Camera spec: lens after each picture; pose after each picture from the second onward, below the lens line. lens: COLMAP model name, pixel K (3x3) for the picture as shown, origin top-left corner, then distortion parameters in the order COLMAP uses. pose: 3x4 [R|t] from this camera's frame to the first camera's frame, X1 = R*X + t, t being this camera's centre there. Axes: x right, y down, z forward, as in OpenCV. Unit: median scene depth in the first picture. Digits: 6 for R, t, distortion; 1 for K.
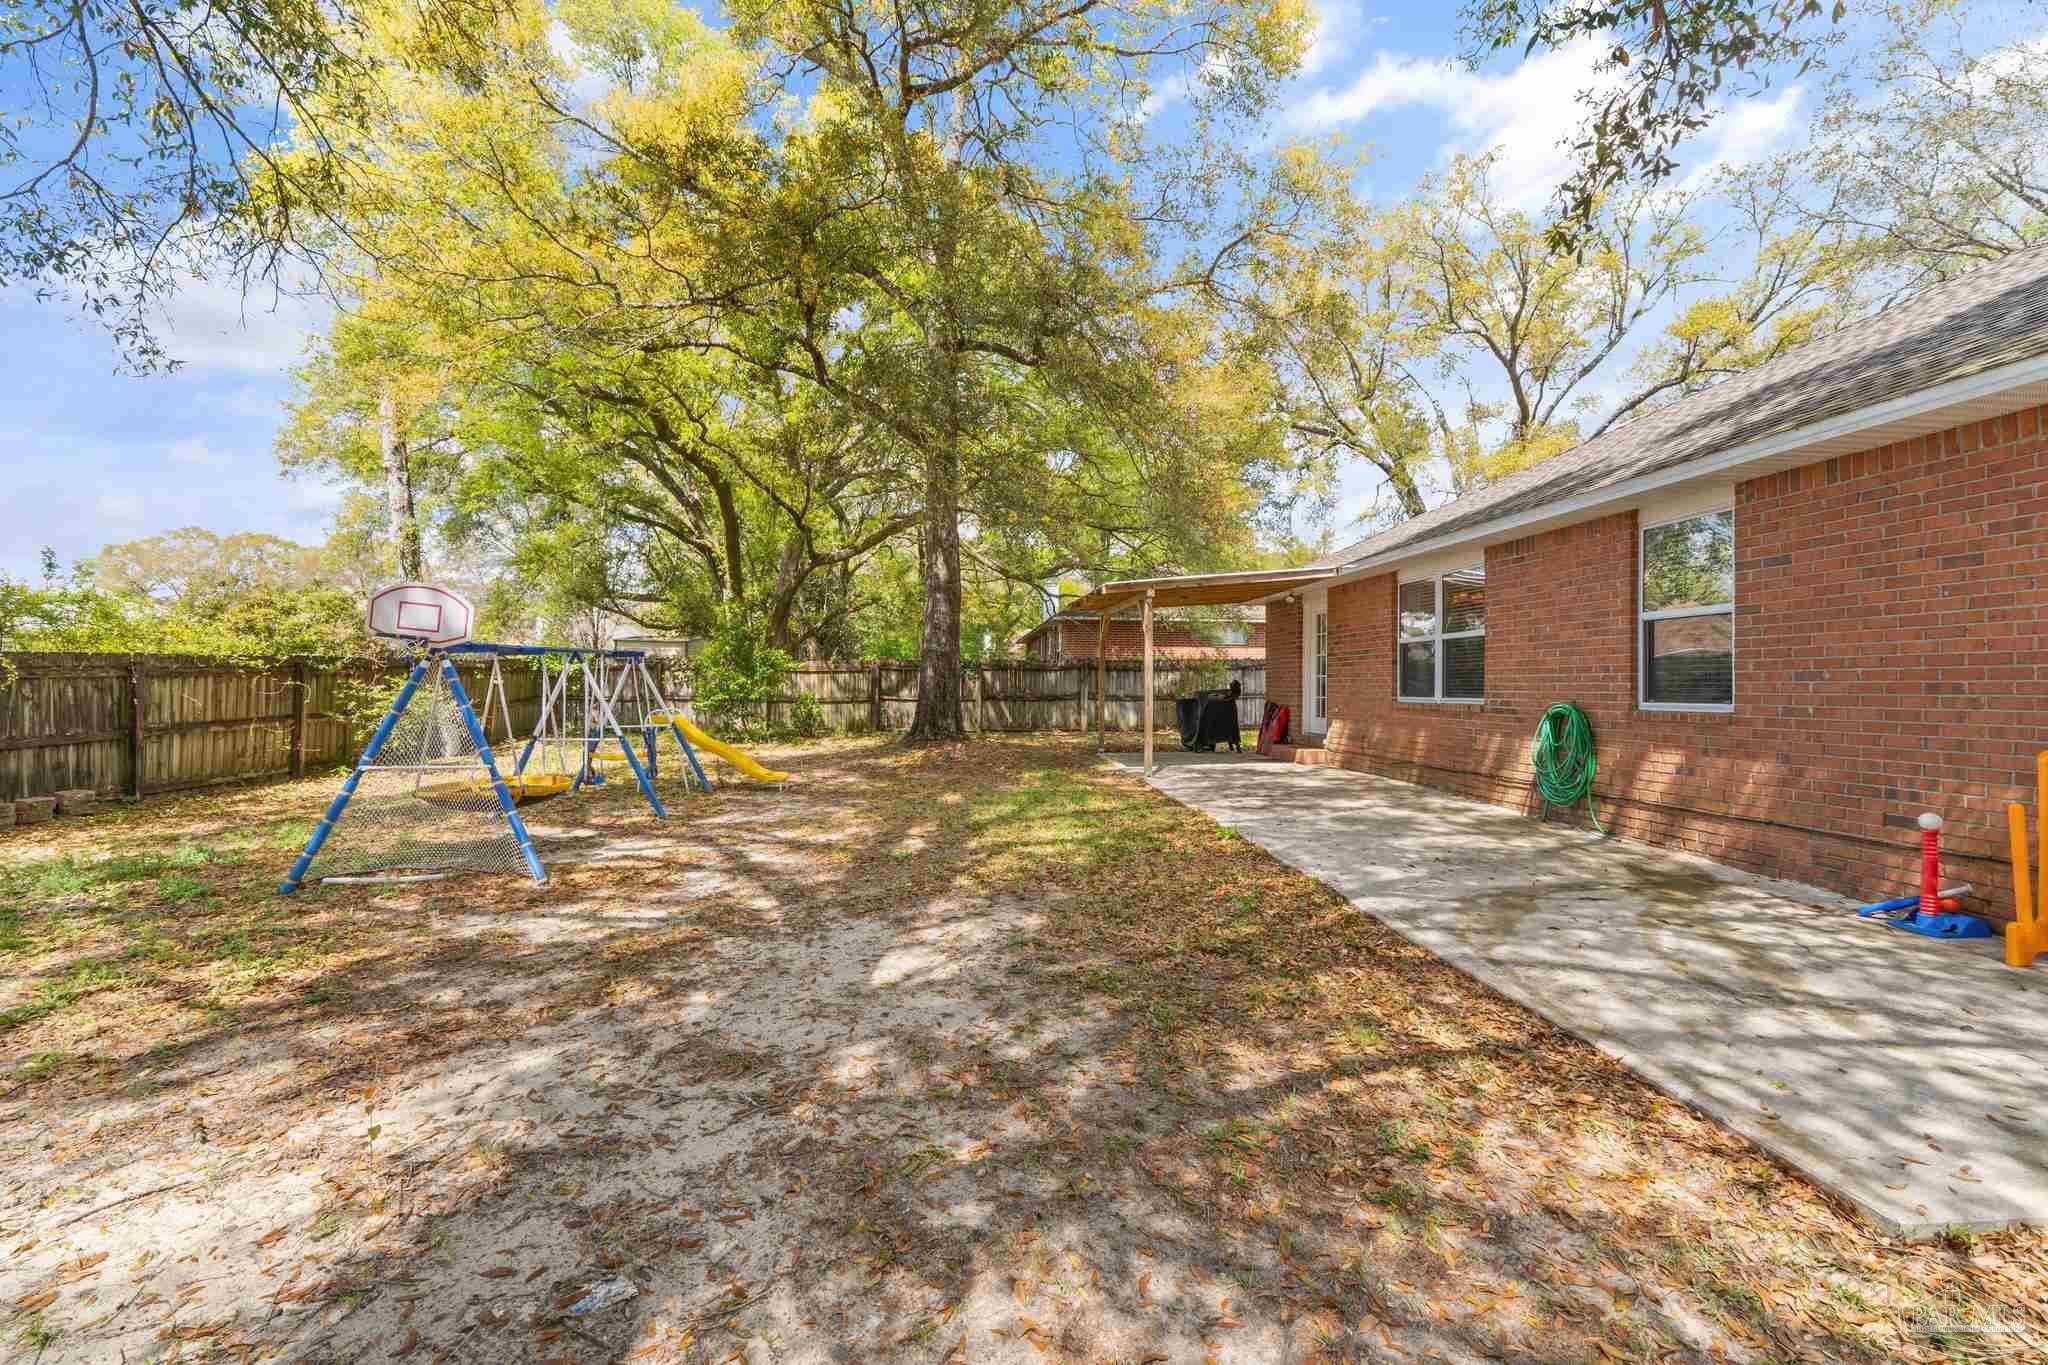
lens RADIAL K [[852.7, 0, 1022.0], [0, 852.7, 680.8], [0, 0, 1]] dist [0.007110, -0.000111]
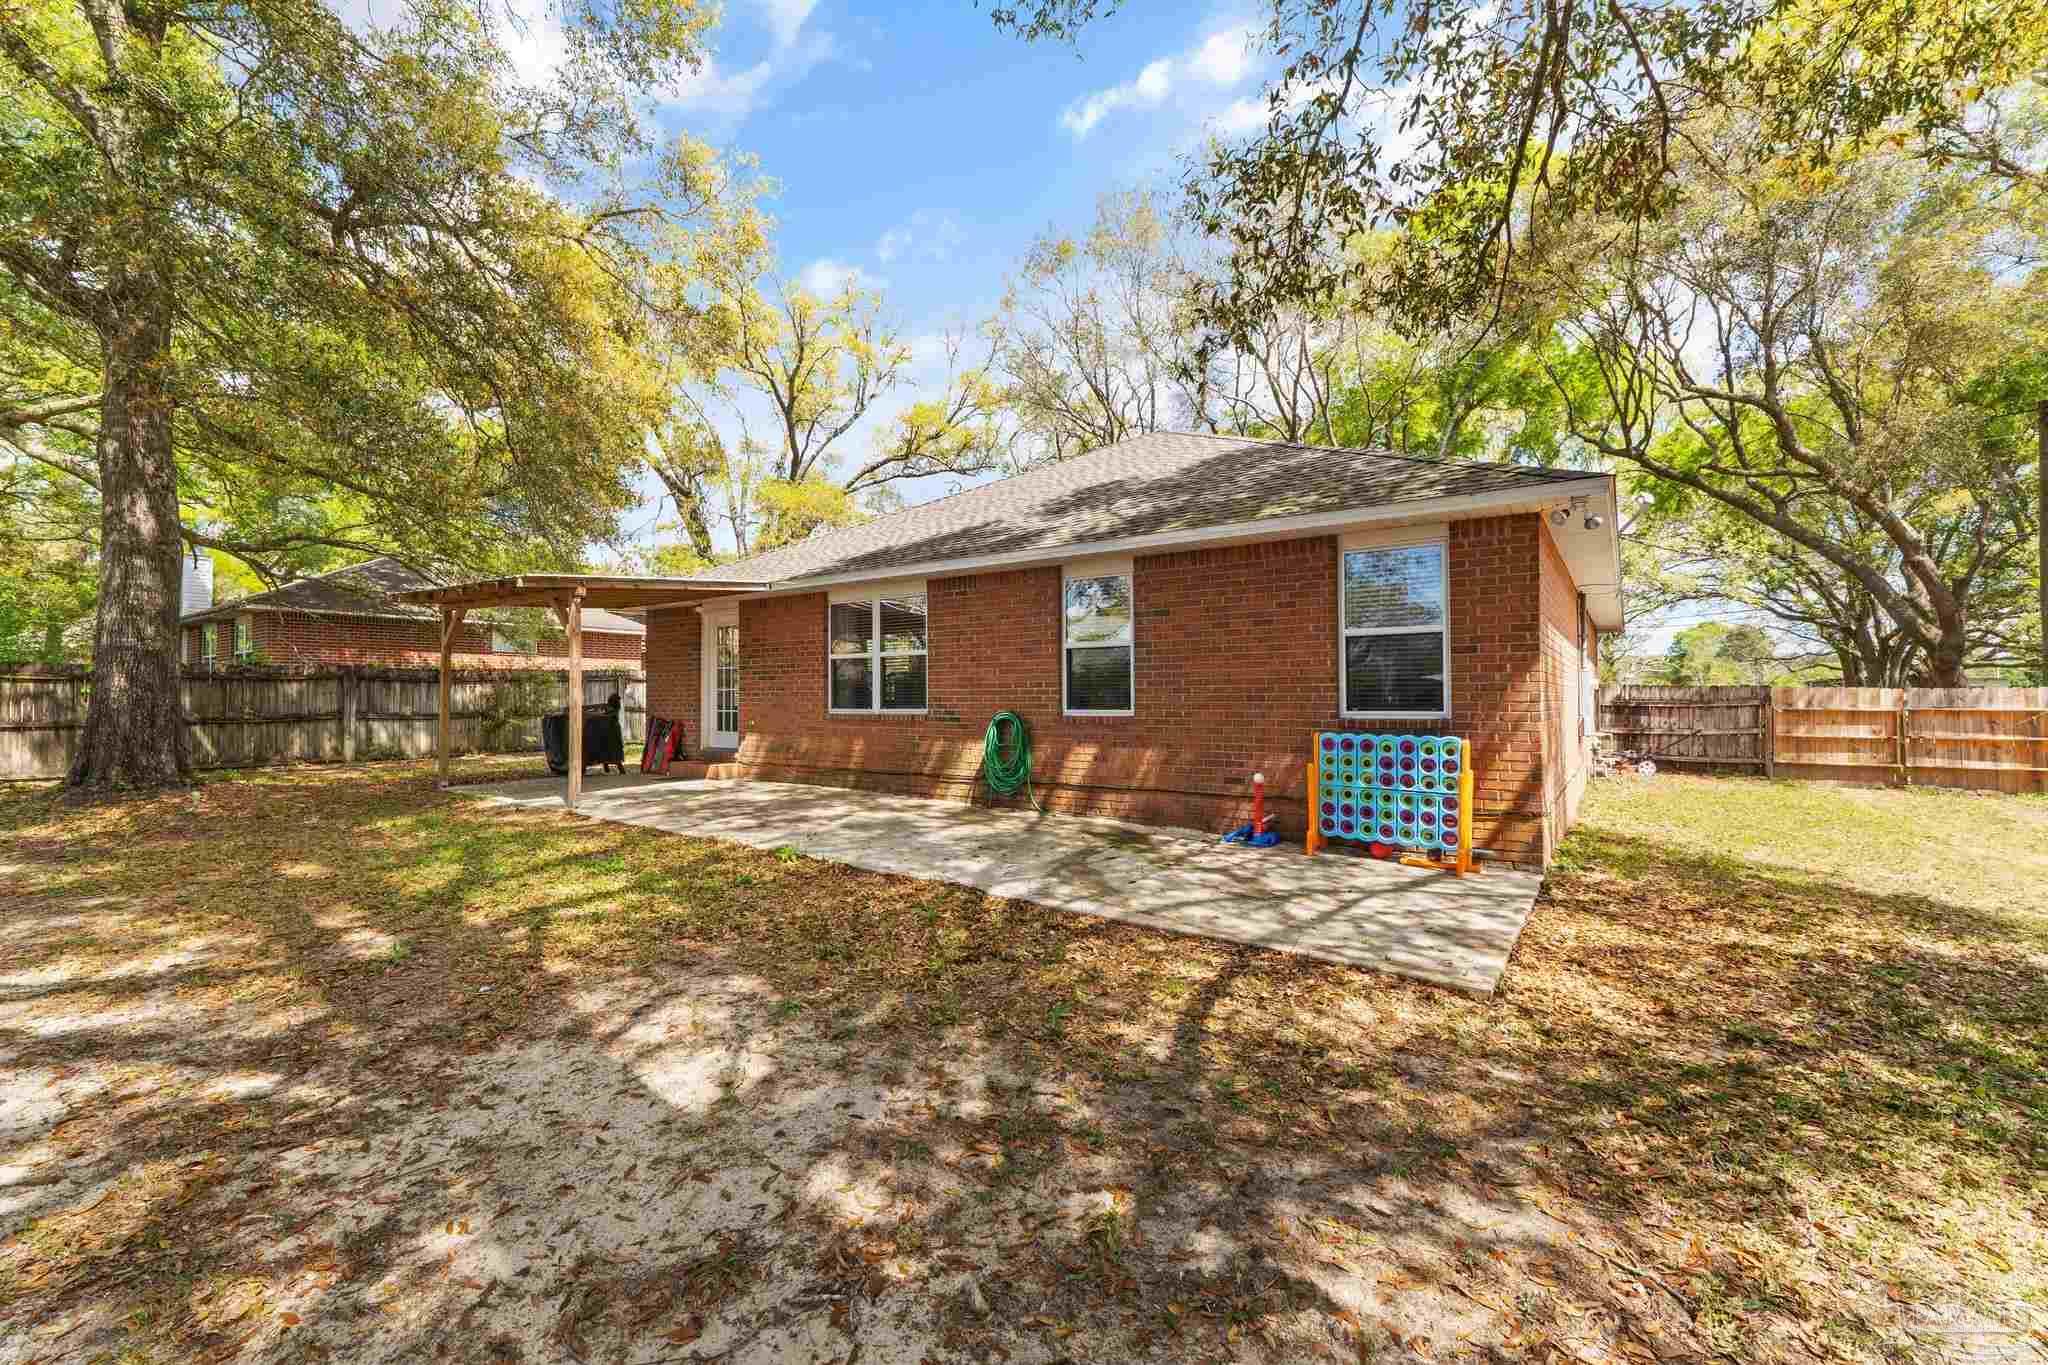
lens RADIAL K [[852.7, 0, 1022.0], [0, 852.7, 680.8], [0, 0, 1]] dist [0.007110, -0.000111]
pose [[0.649397, 0.009601, 0.760389, -0.340625], [0.001709, 0.999899, -0.014085, -0.001593], [-0.760448, 0.010446, 0.649315, 0.189067]]
